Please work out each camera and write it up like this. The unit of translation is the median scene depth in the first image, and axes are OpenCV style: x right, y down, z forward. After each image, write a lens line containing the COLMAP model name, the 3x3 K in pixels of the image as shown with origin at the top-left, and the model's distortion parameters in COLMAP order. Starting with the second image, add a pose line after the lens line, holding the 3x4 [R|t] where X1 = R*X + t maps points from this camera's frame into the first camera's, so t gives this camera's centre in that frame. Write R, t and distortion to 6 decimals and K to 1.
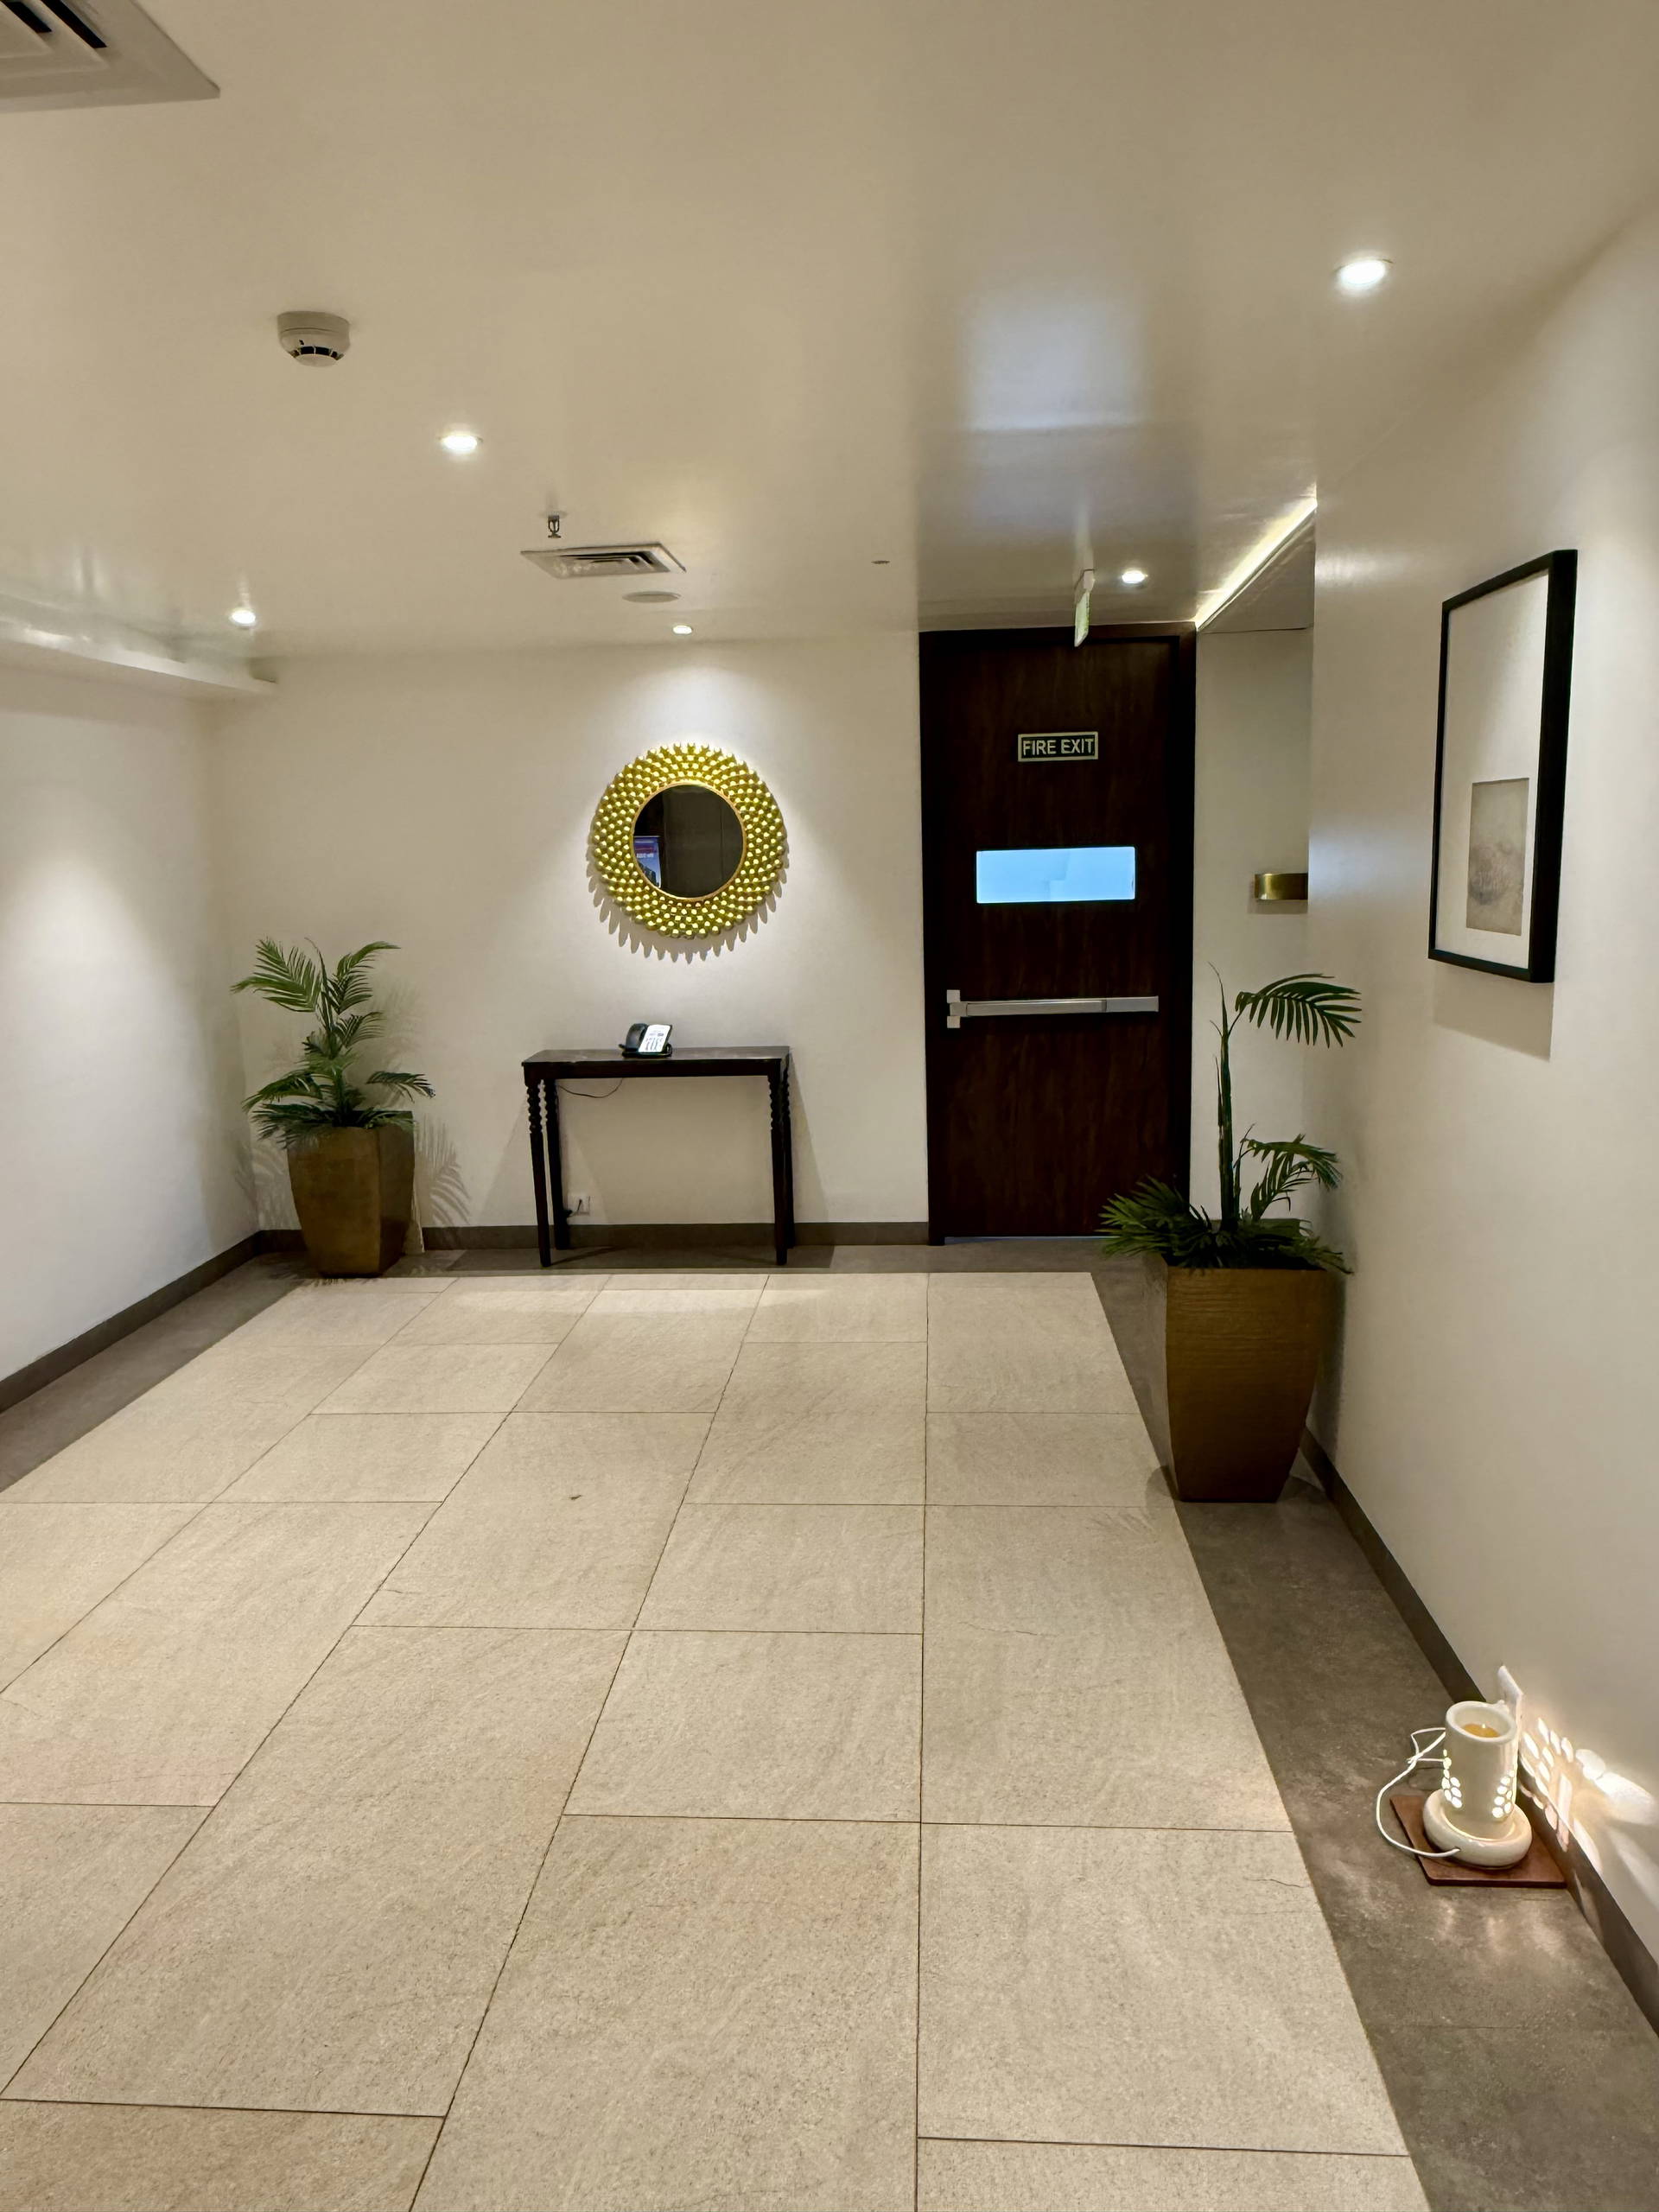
lens RADIAL K [[1475.8, 0, 829.5], [0, 1475.8, 1106.0], [0, 0, 1]] dist [0.001806, 0.001539]
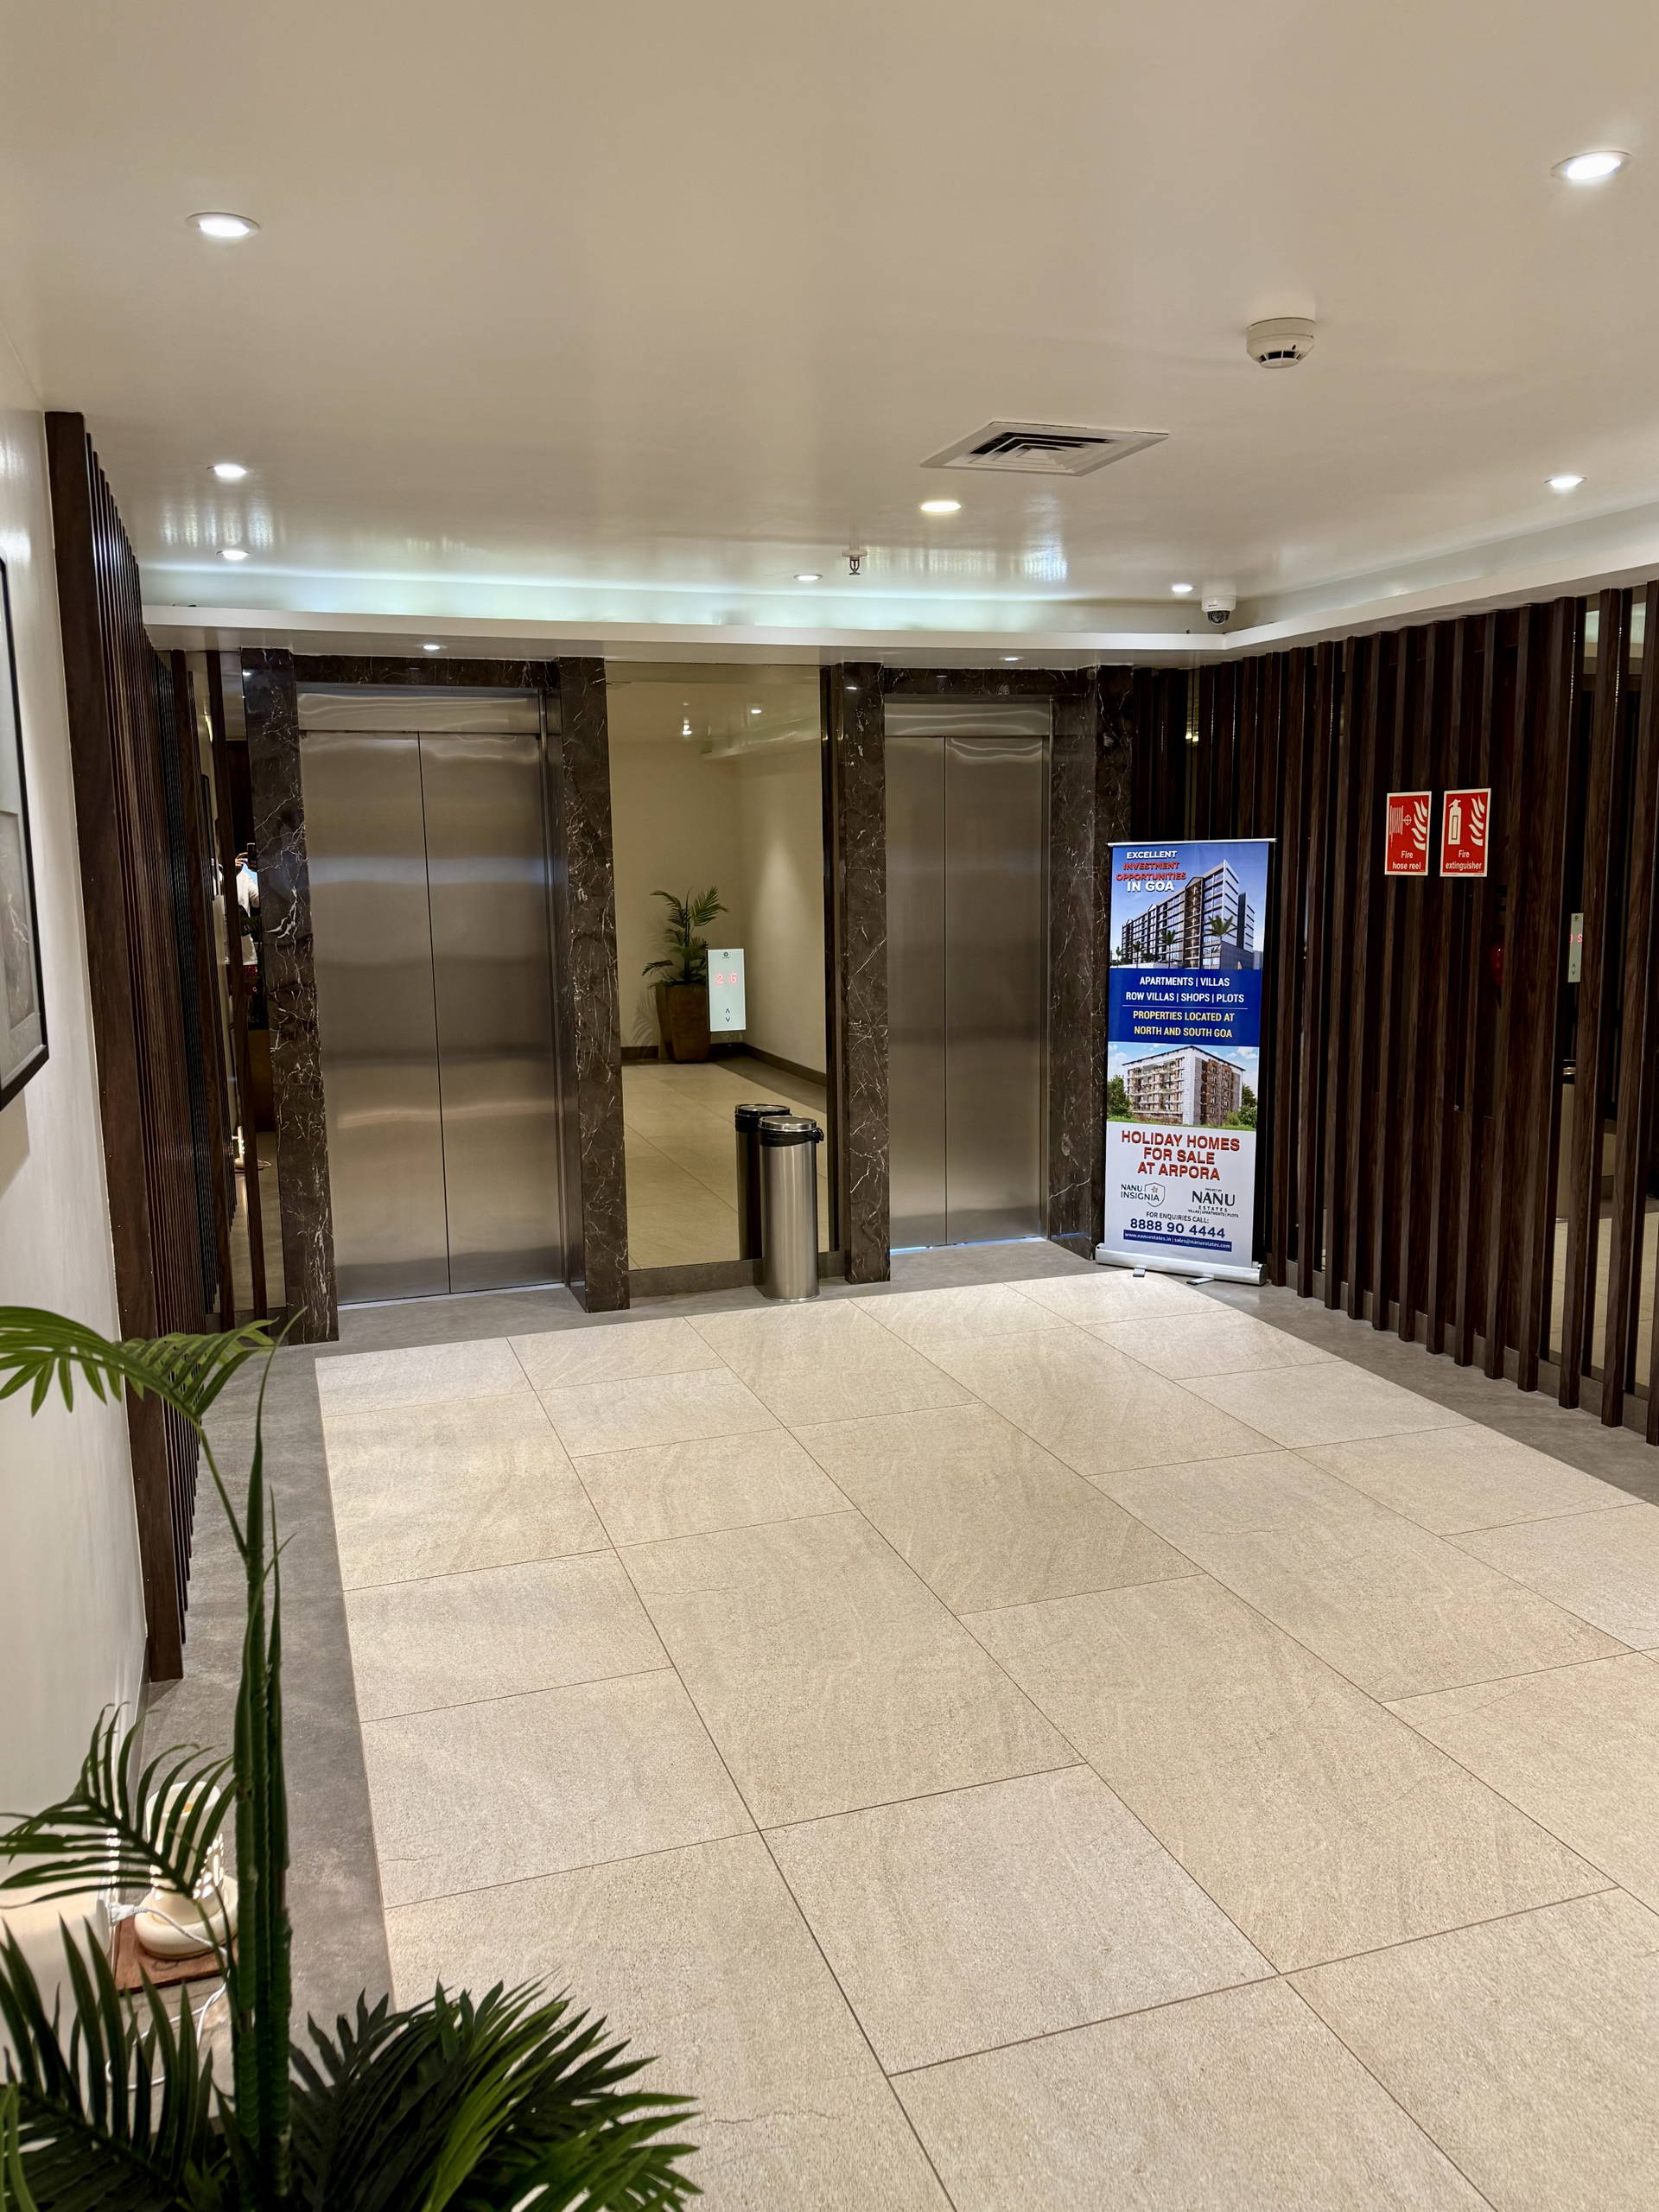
lens RADIAL K [[1678.6, 0, 829.5], [0, 1678.6, 1106.0], [0, 0, 1]] dist [0.000208, -0.000361]
pose [[-0.921596, 0.102423, -0.374393, 0.387338], [-0.026116, 0.946009, 0.323088, -0.342817], [0.387271, 0.307534, -0.869163, 1.830761]]
